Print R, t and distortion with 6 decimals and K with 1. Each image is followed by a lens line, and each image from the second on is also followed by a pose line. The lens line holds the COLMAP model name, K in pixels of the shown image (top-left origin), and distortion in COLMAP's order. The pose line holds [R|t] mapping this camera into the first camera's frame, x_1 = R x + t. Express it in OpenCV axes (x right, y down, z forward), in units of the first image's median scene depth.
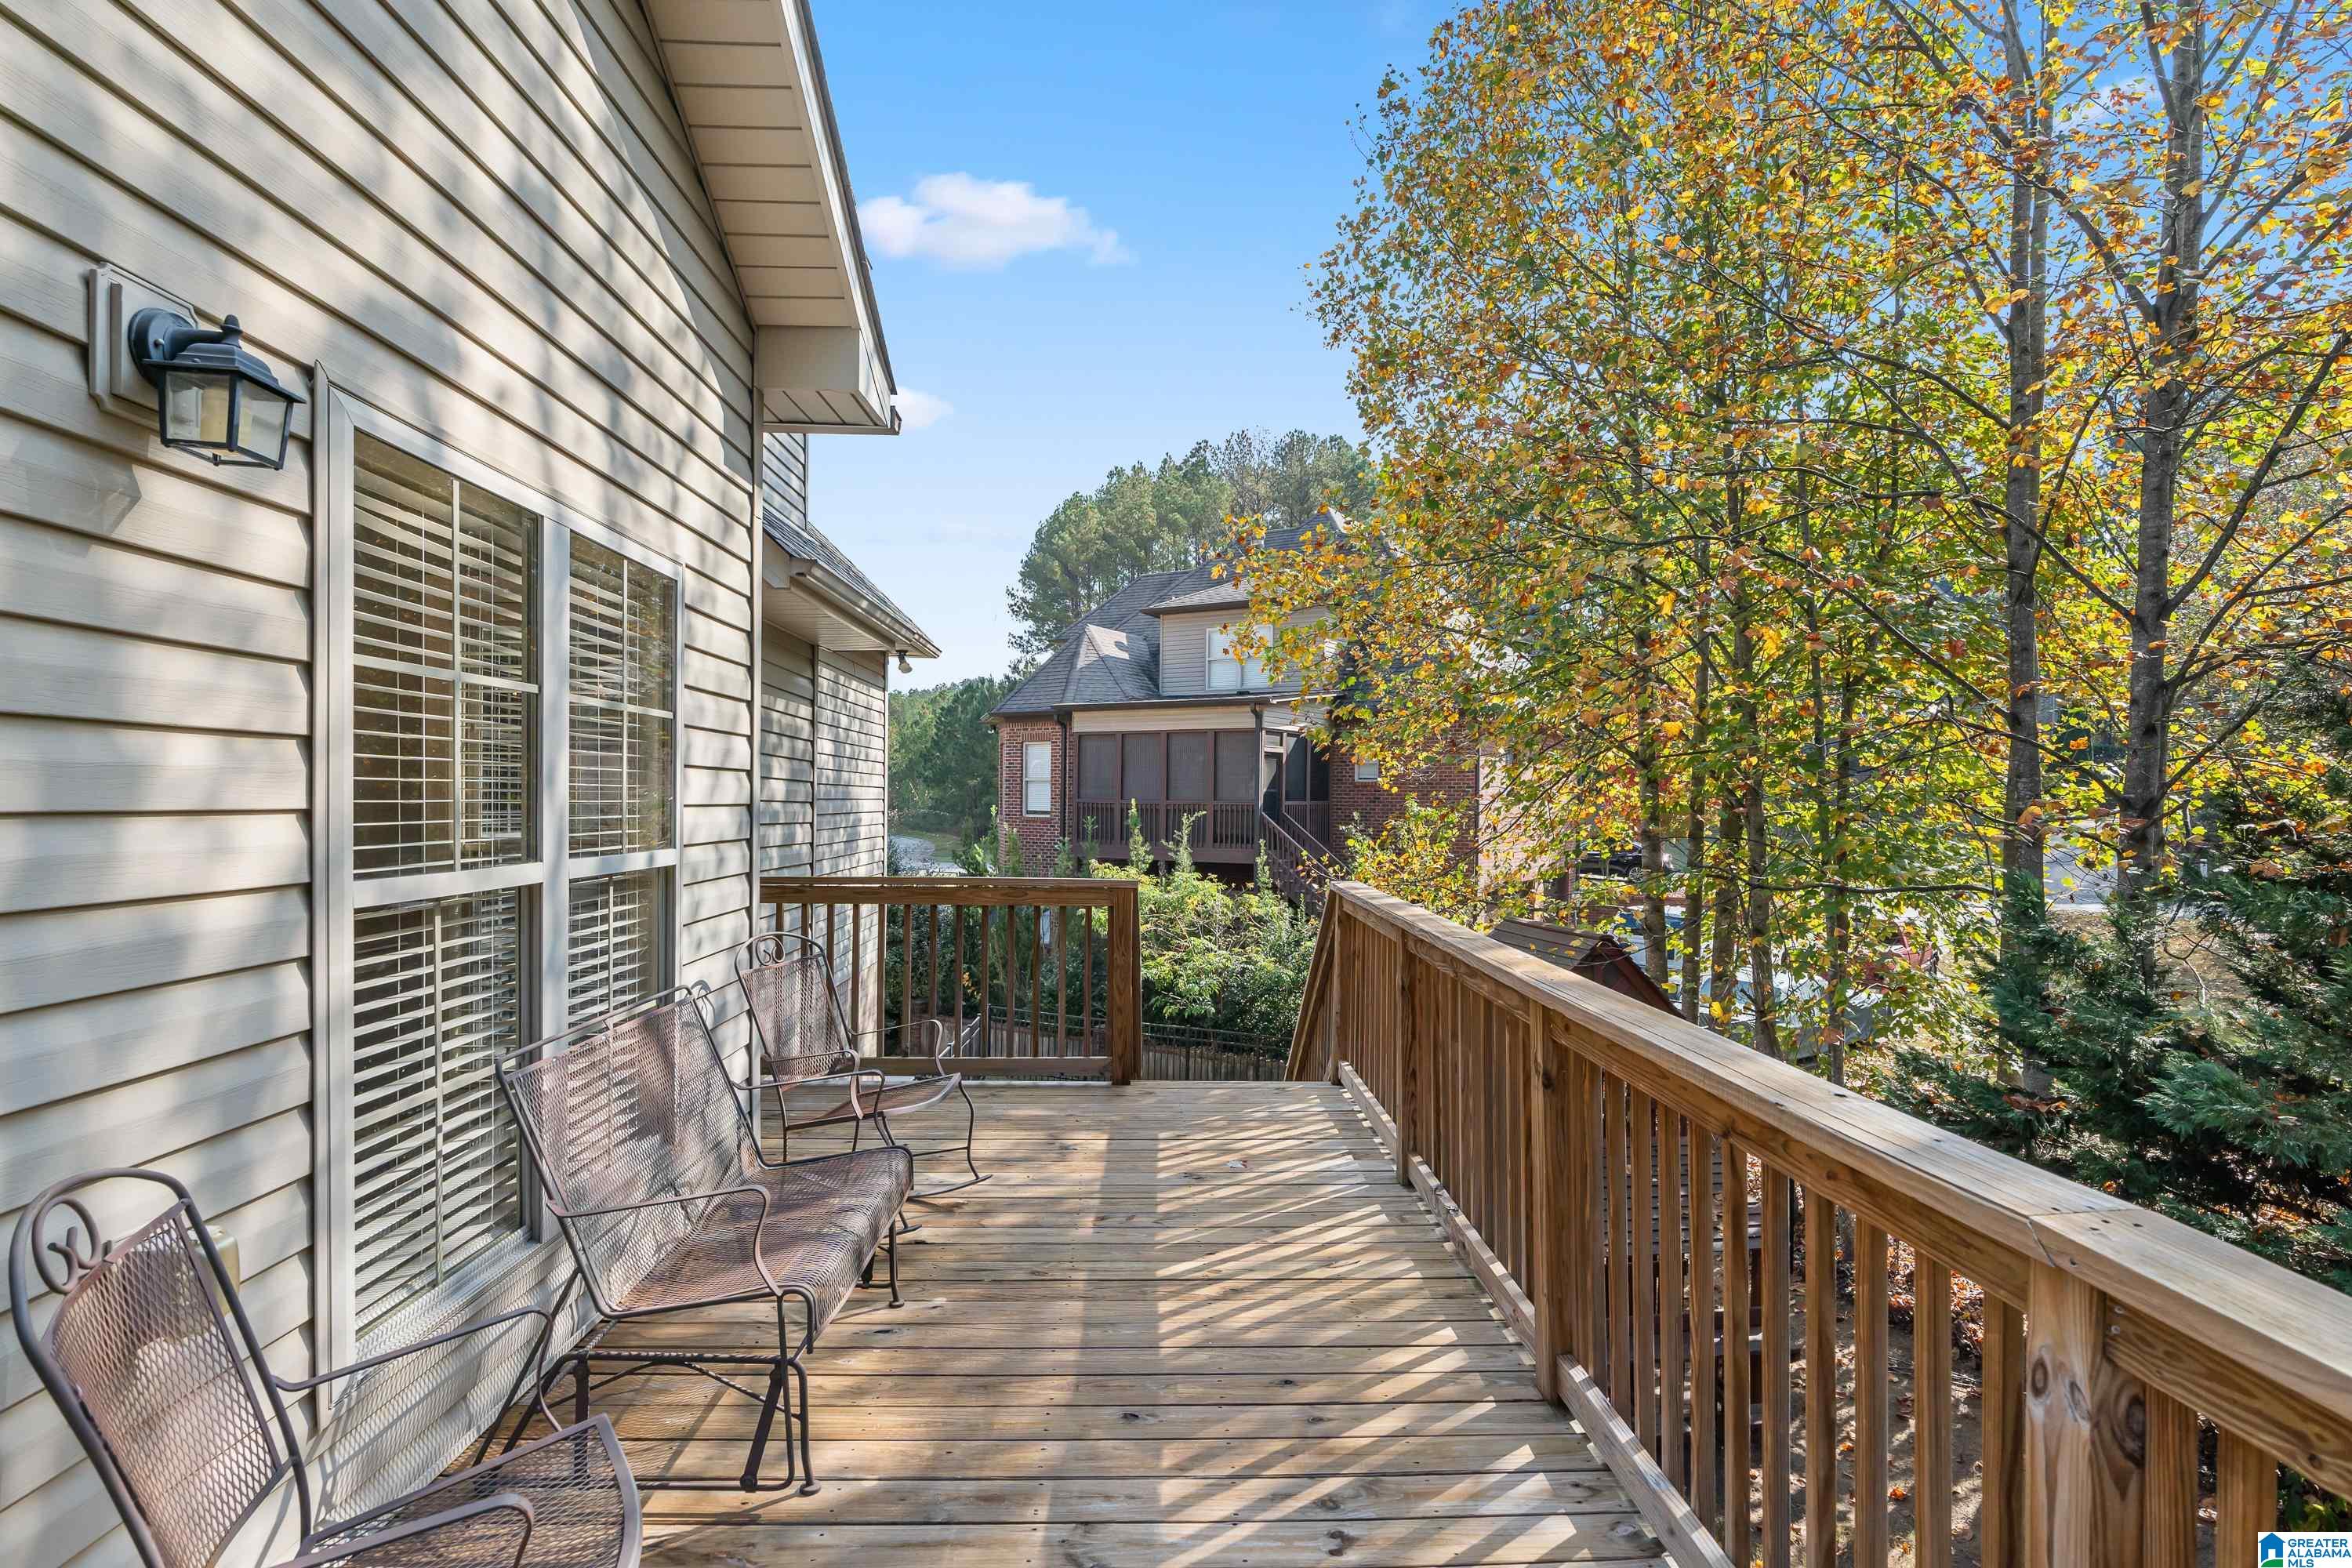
lens RADIAL K [[1190.1, 0, 1176.0], [0, 1190.1, 784.0], [0, 0, 1]] dist [0.000389, 0.000740]
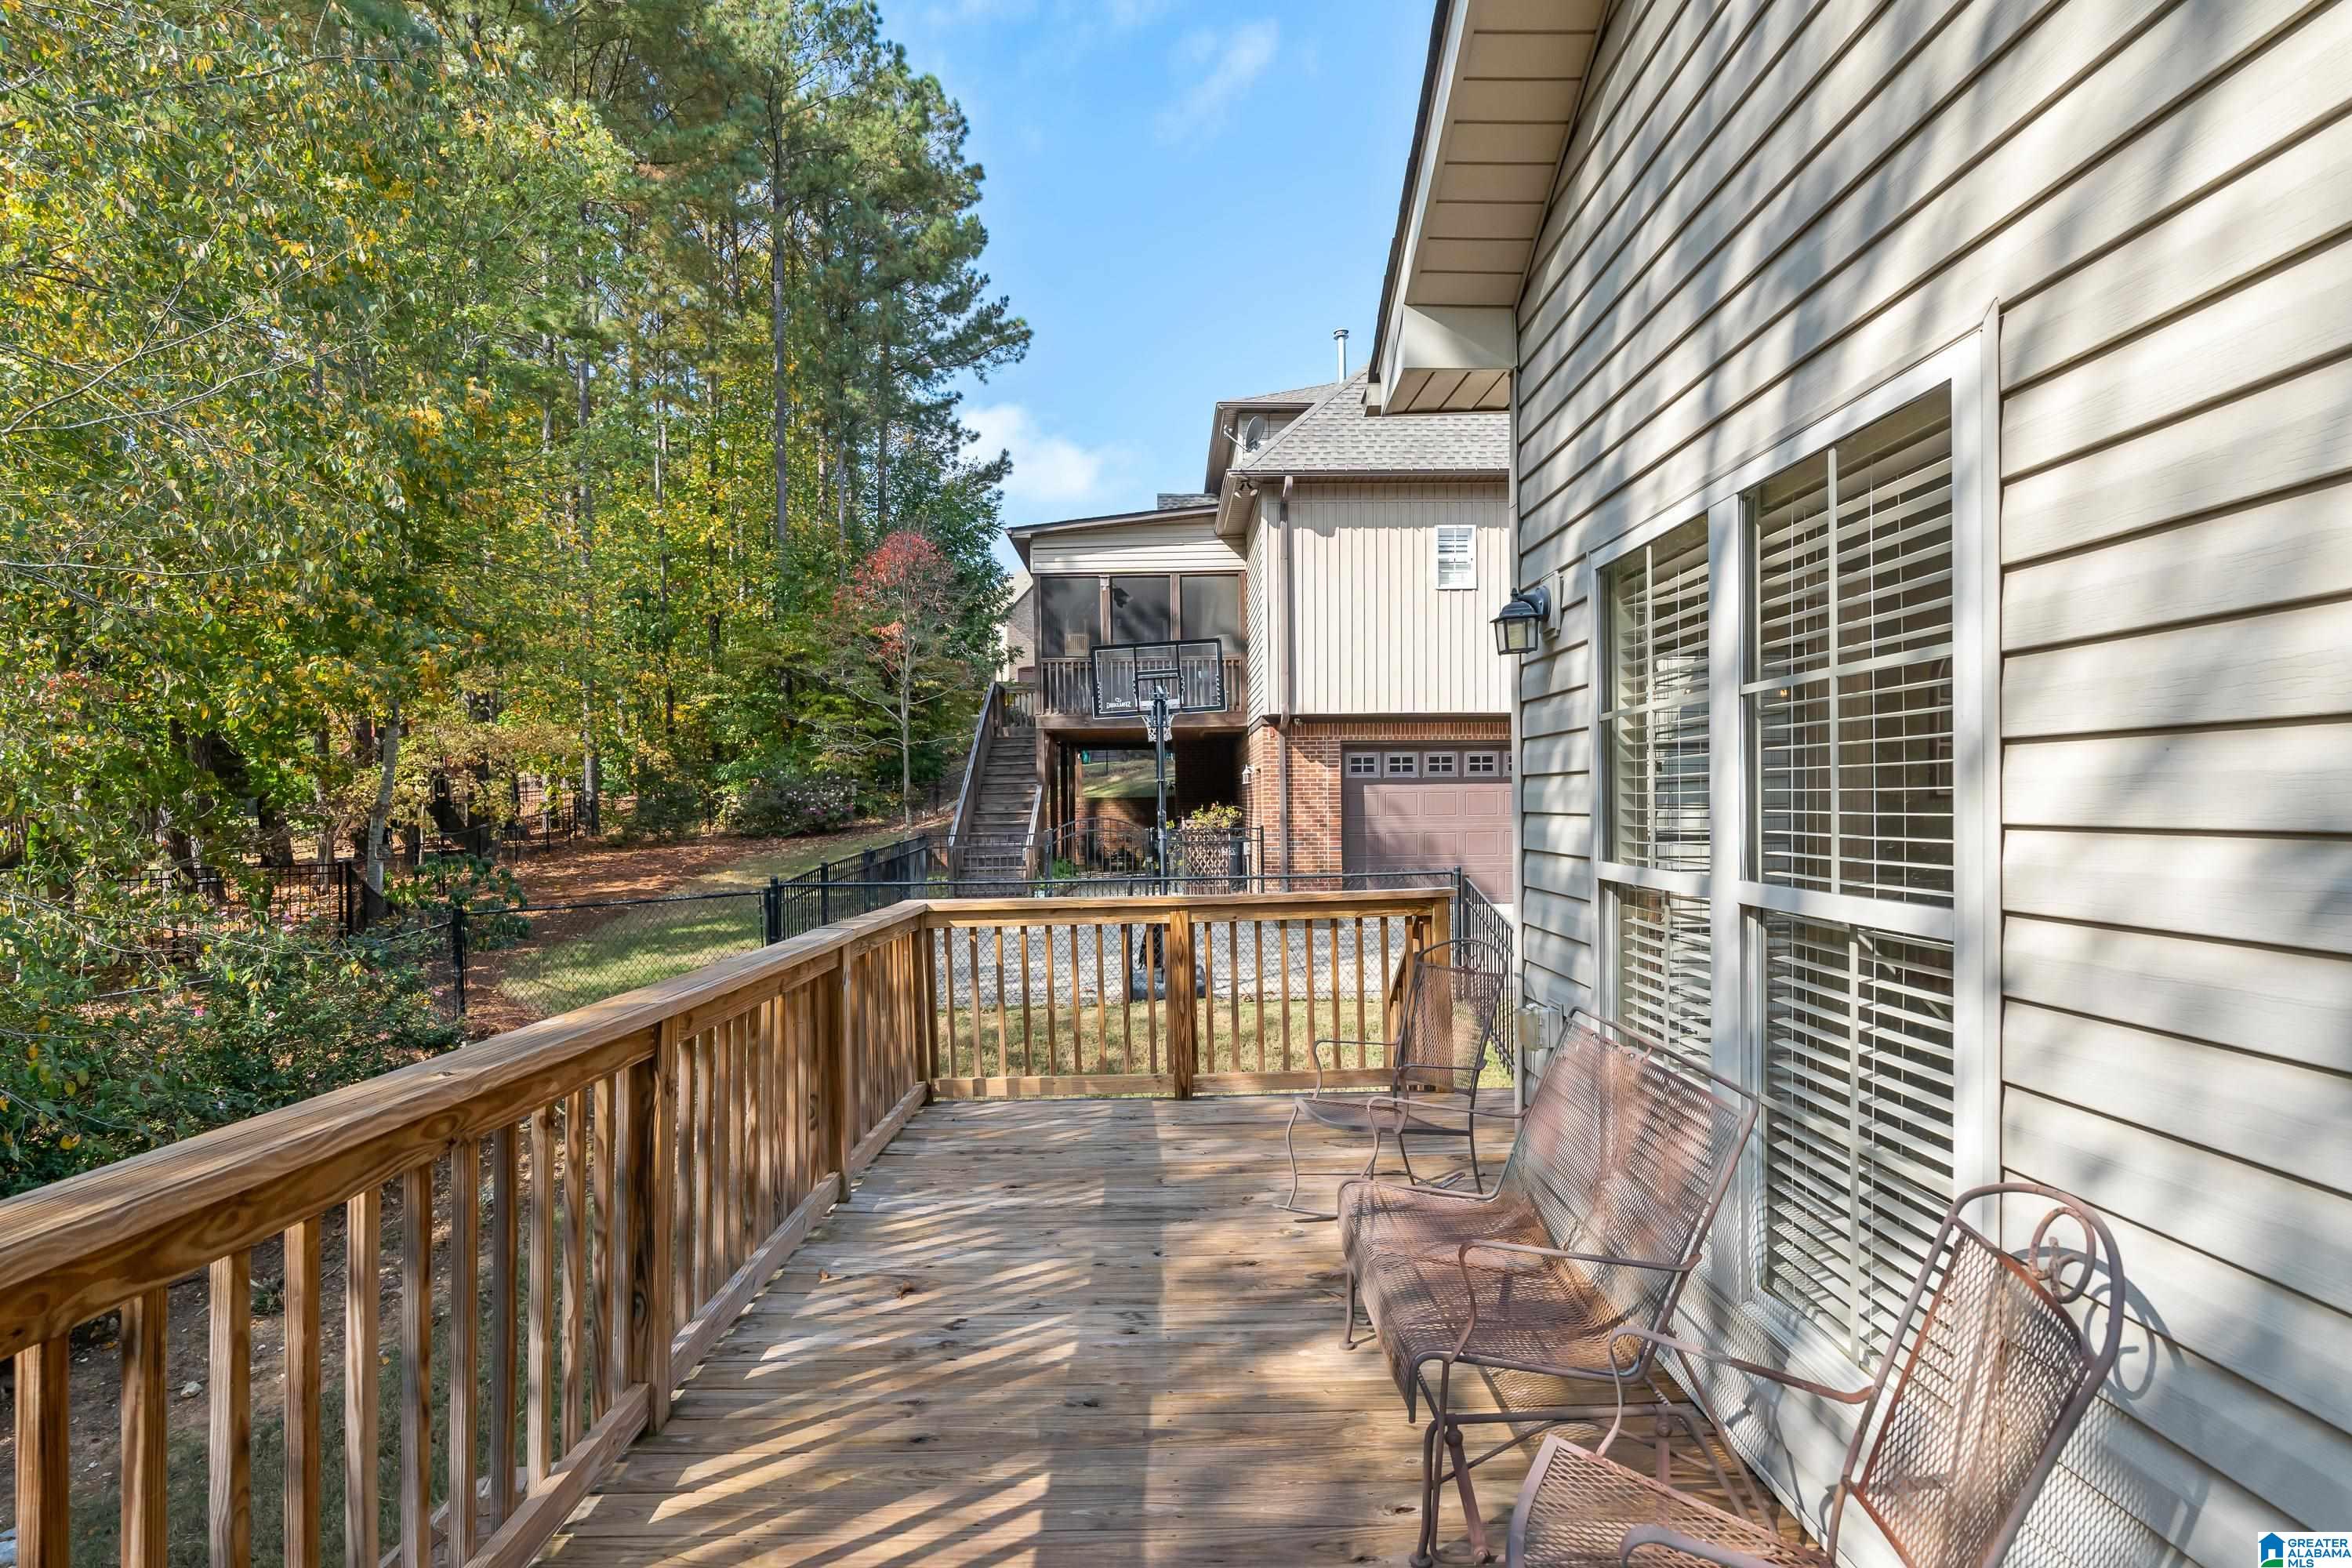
lens RADIAL K [[1173.4, 0, 1172.7], [0, 1173.4, 838.3], [0, 0, 1]] dist [-0.003196, -0.000511]
pose [[-0.999457, 0.004504, 0.032627, -0.025165], [0.005236, 0.999736, 0.022360, 0.001911], [-0.032517, 0.022519, -0.999217, 0.332945]]
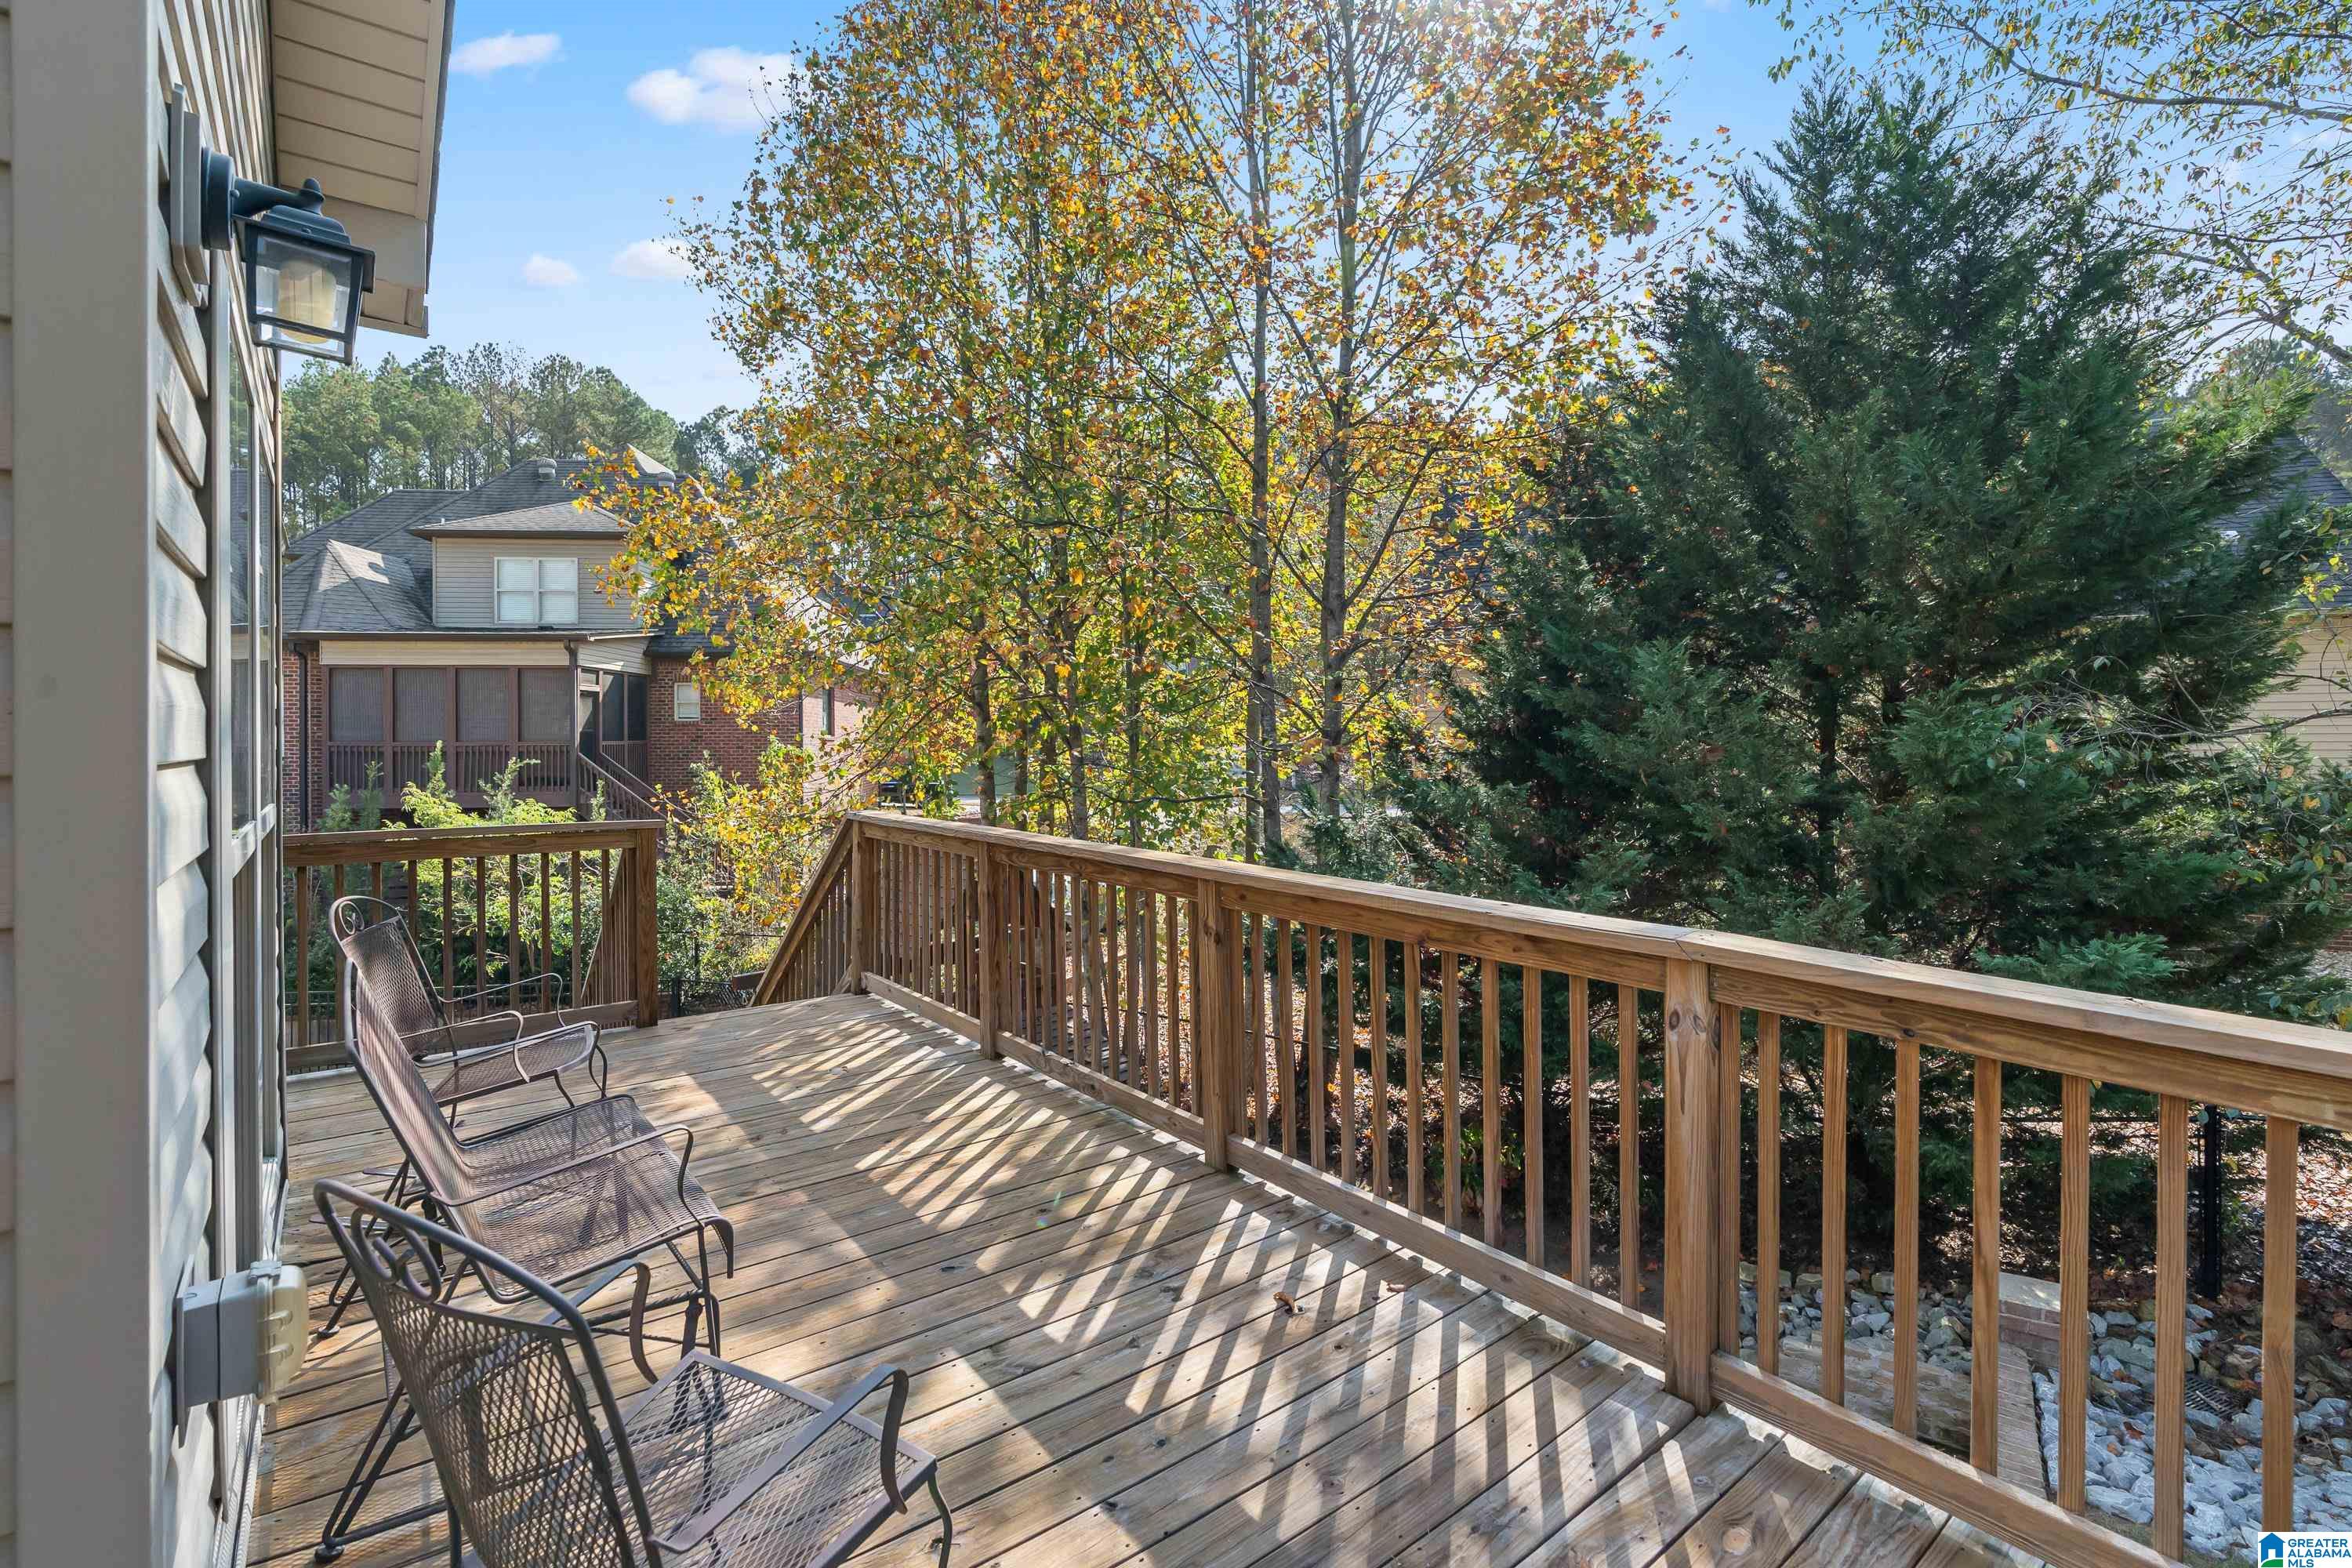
lens RADIAL K [[1098.3, 0, 1161.8], [0, 1098.3, 710.2], [0, 0, 1]] dist [-0.001007, 0.000031]
pose [[0.811825, 0.001637, 0.583899, -0.082833], [0.004683, 0.999946, -0.009313, -0.000427], [-0.583882, 0.010295, 0.811773, 0.000548]]
